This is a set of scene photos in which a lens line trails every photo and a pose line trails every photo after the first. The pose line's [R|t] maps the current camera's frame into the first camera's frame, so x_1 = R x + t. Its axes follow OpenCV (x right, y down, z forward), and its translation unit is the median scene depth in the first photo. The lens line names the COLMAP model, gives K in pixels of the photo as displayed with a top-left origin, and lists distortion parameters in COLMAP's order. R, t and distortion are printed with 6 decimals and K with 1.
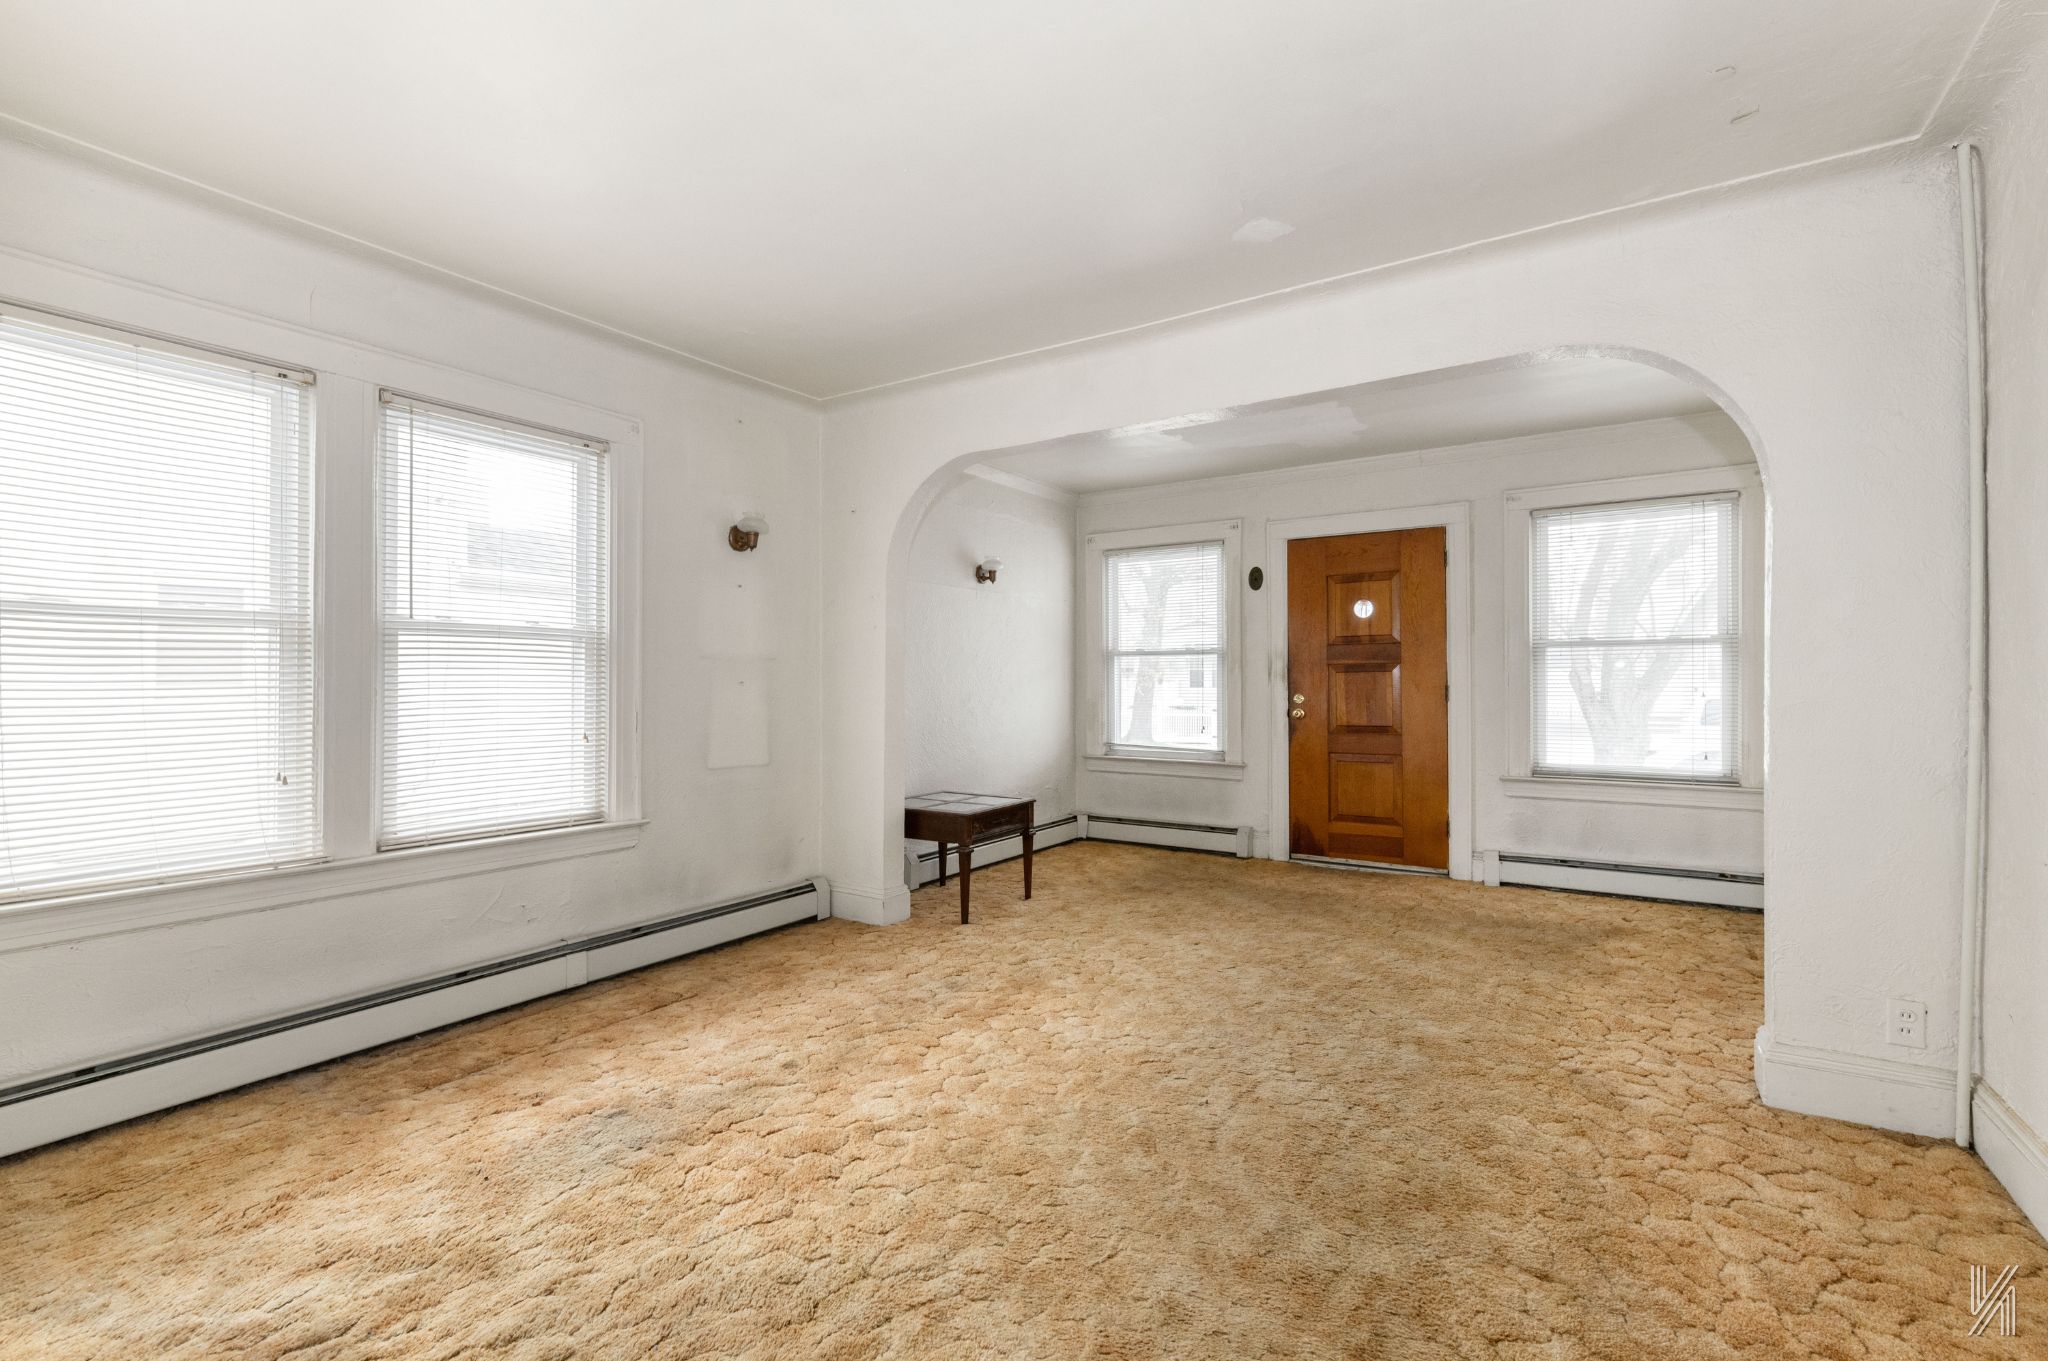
lens RADIAL K [[903.0, 0, 1049.0], [0, 903.0, 691.1], [0, 0, 1]] dist [0.003827, -0.000040]
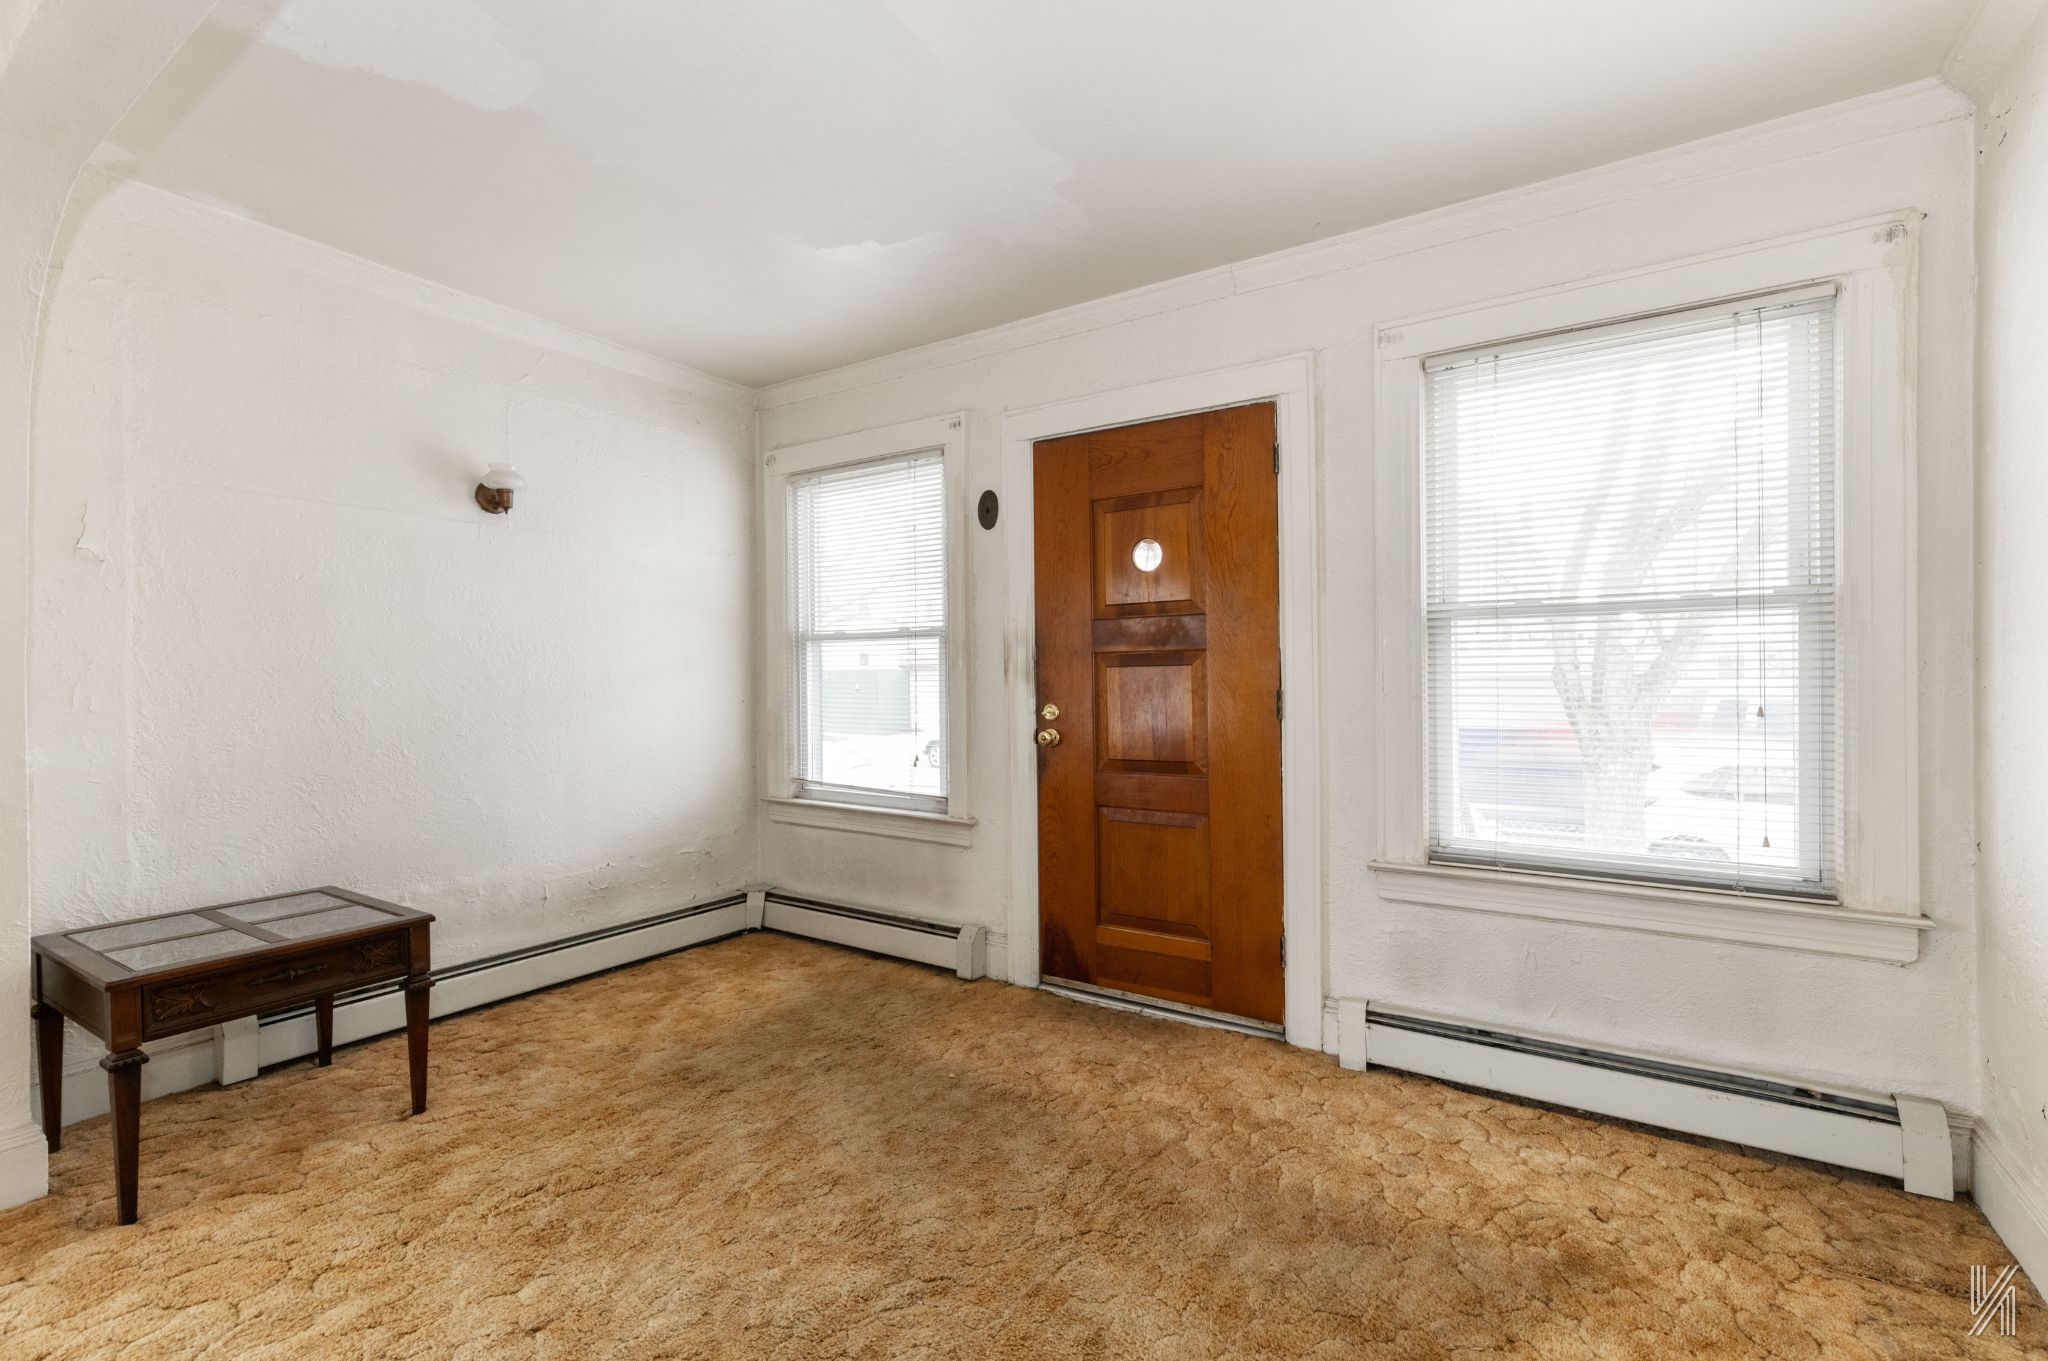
lens RADIAL K [[893.1, 0, 1055.9], [0, 893.1, 680.2], [0, 0, 1]] dist [0.000836, -0.000675]
pose [[0.999989, 0.000520, -0.004641, 0.335442], [-0.000556, 0.999969, -0.007839, -0.008975], [0.004637, 0.007841, 0.999959, 0.499526]]
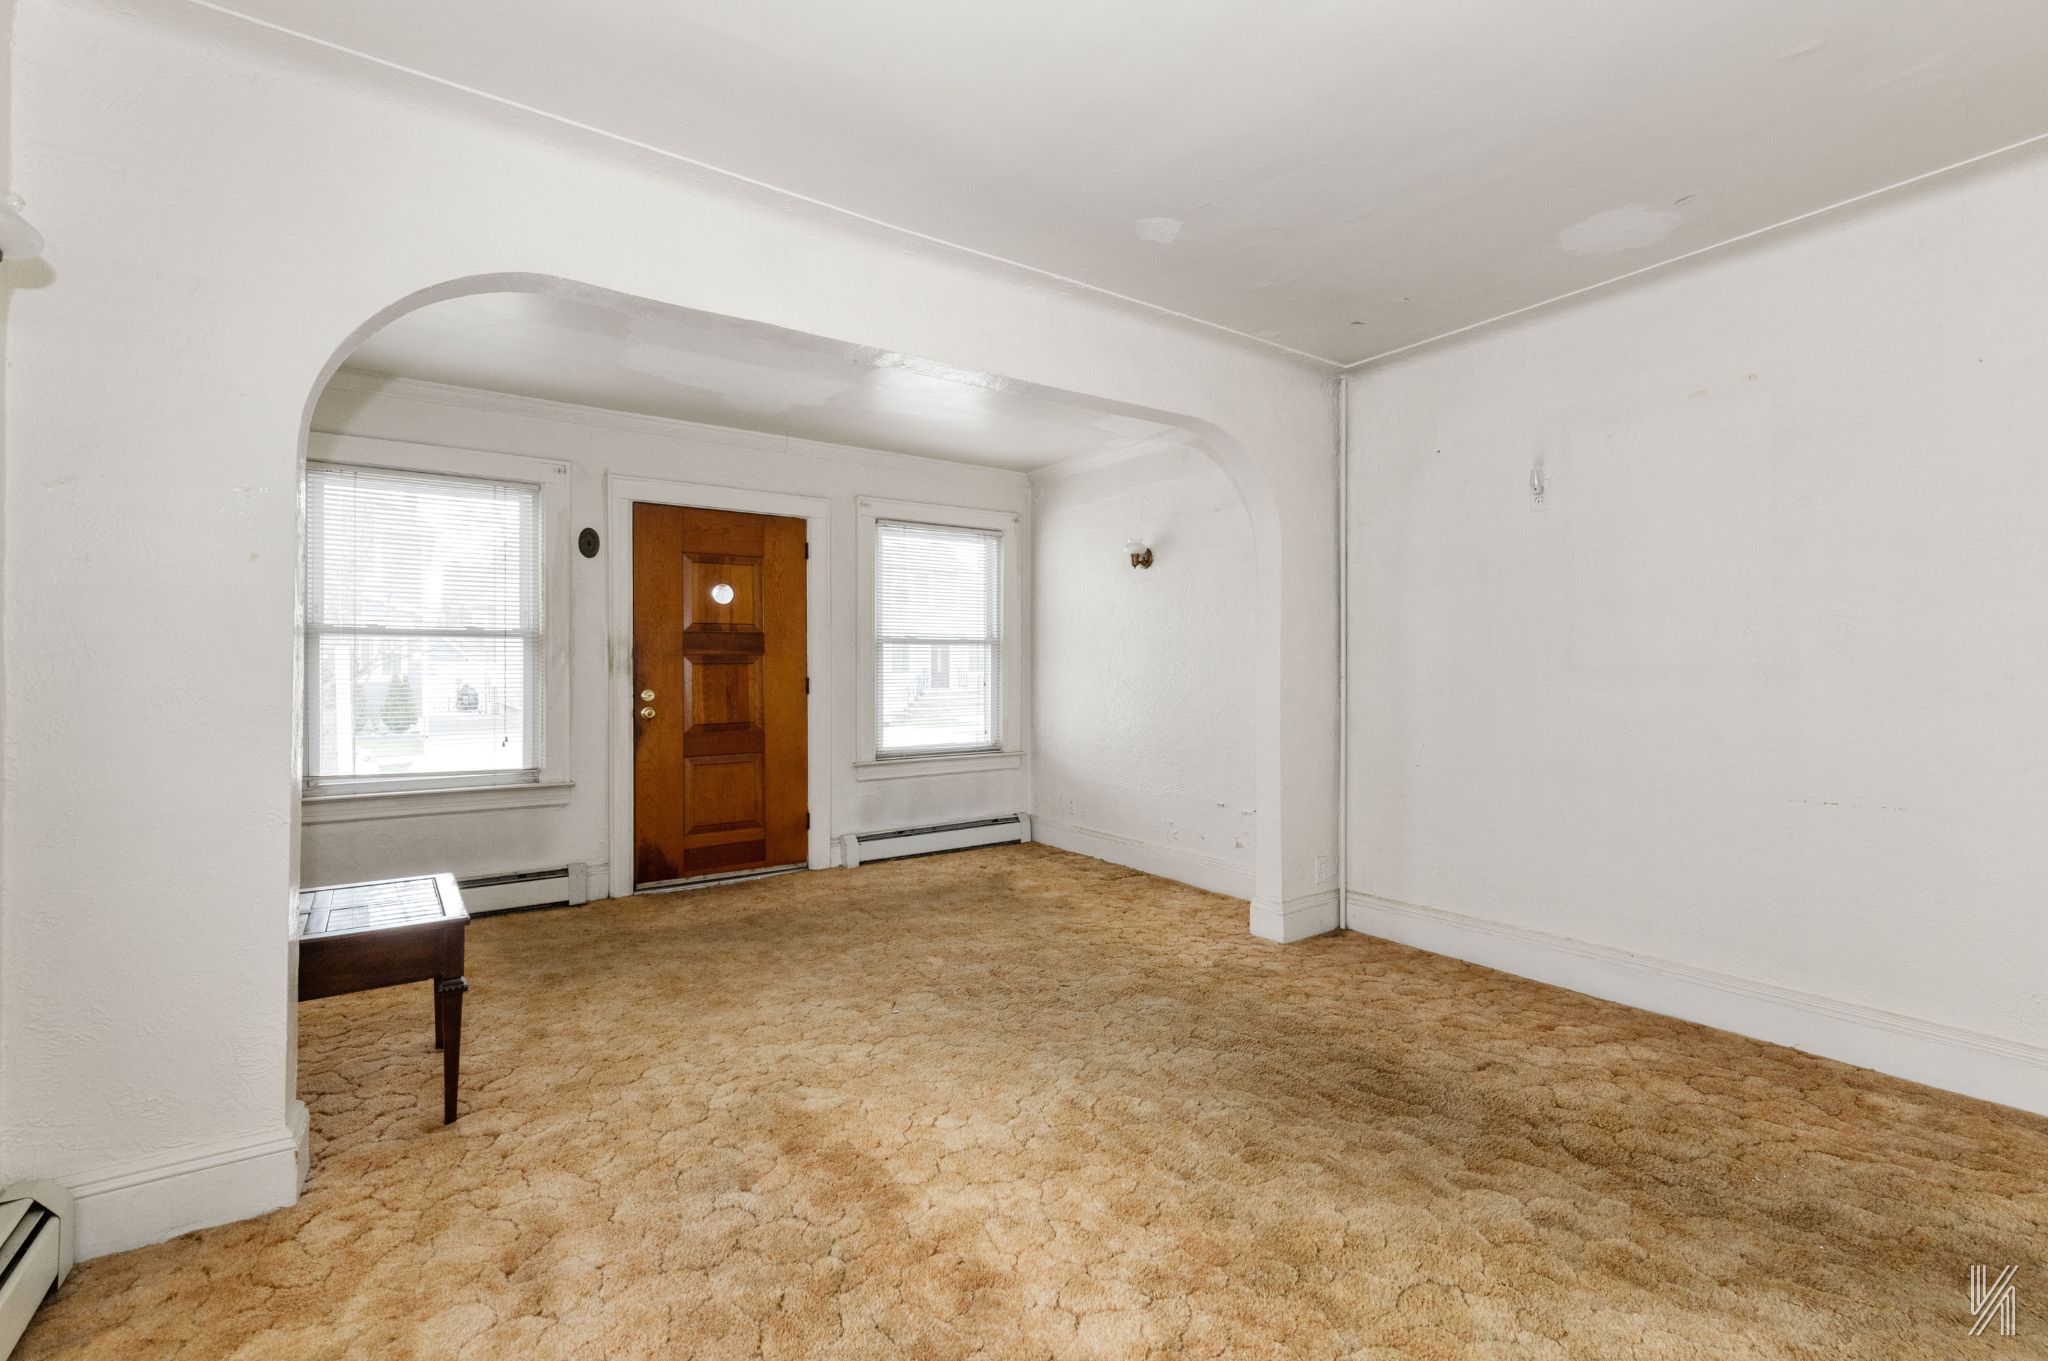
lens RADIAL K [[893.1, 0, 1055.9], [0, 893.1, 680.2], [0, 0, 1]] dist [0.000836, -0.000675]
pose [[0.369740, -0.008118, 0.929100, -0.411529], [0.011660, 0.999924, 0.004096, -0.005135], [-0.929062, 0.009319, 0.369806, 0.413923]]
